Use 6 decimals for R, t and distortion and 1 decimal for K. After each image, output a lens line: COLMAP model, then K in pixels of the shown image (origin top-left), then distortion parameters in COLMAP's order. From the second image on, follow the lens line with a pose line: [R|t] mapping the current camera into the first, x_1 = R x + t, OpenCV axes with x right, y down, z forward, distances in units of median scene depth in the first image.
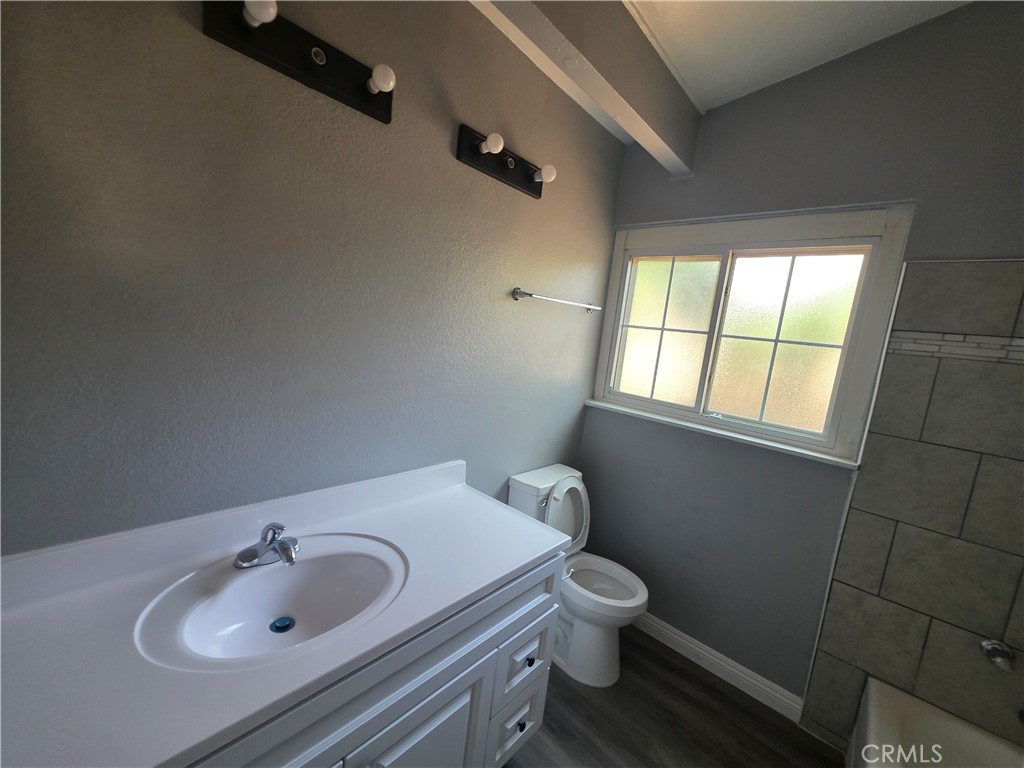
lens RADIAL K [[410.6, 0, 513.8], [0, 410.6, 384.3], [0, 0, 1]] dist [0.000660, -0.000584]
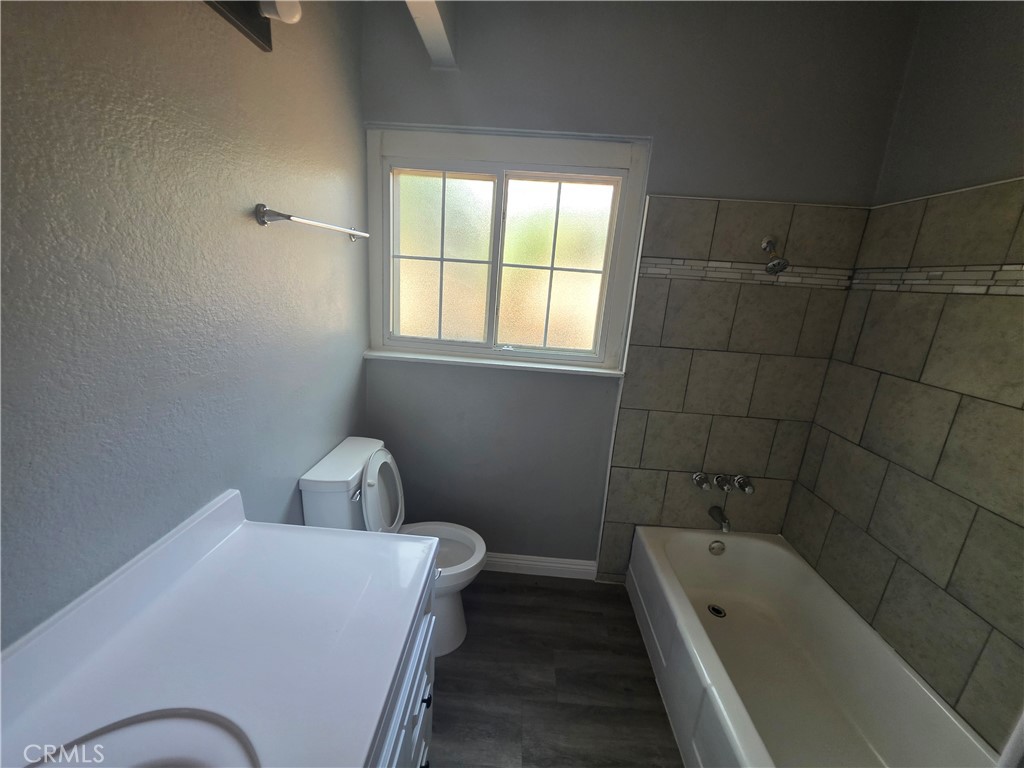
lens RADIAL K [[410.6, 0, 513.0], [0, 410.6, 383.0], [0, 0, 1]] dist [0.000660, -0.000584]
pose [[0.775771, -0.216565, 0.592688, -0.125428], [0.105653, 0.970581, 0.216355, -0.065345], [-0.622106, -0.105223, 0.775830, 0.244474]]
